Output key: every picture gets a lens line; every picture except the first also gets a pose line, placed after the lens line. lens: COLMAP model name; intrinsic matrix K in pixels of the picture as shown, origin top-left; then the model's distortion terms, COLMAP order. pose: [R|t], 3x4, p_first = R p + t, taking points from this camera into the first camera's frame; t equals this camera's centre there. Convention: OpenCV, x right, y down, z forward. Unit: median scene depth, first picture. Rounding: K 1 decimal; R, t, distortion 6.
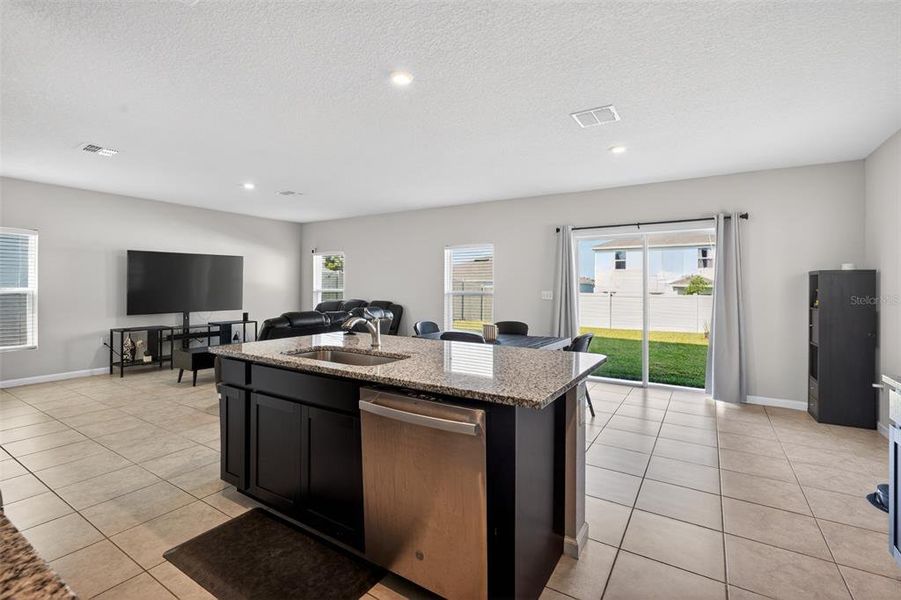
lens RADIAL K [[407.1, 0, 450.4], [0, 407.1, 284.5], [0, 0, 1]] dist [-0.010846, 0.000180]
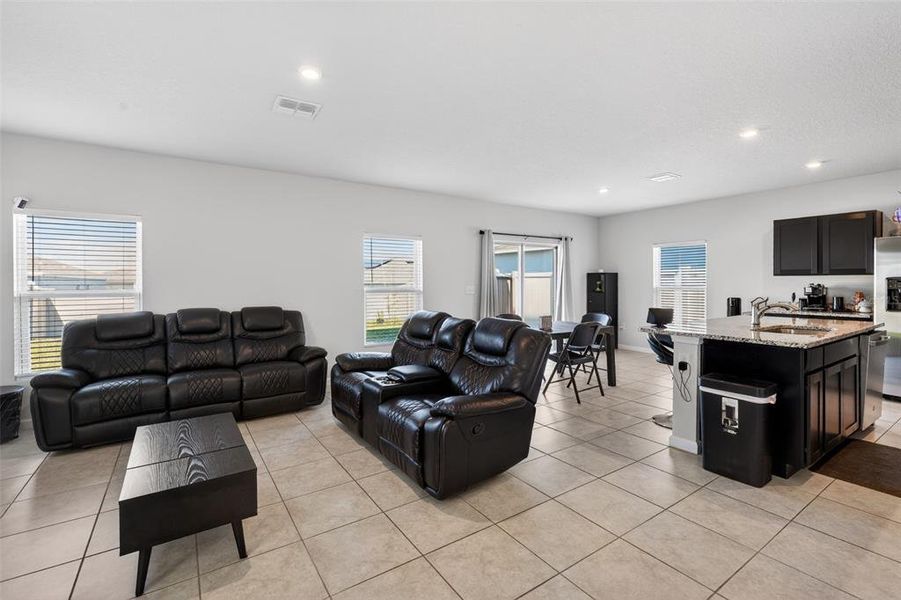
lens RADIAL K [[407.1, 0, 450.2], [0, 407.1, 295.4], [0, 0, 1]] dist [-0.010846, 0.000180]
pose [[0.402142, -0.033892, 0.914950, -1.554864], [0.000825, 0.999328, 0.036656, -0.001440], [-0.915577, -0.013986, 0.401899, 1.189056]]
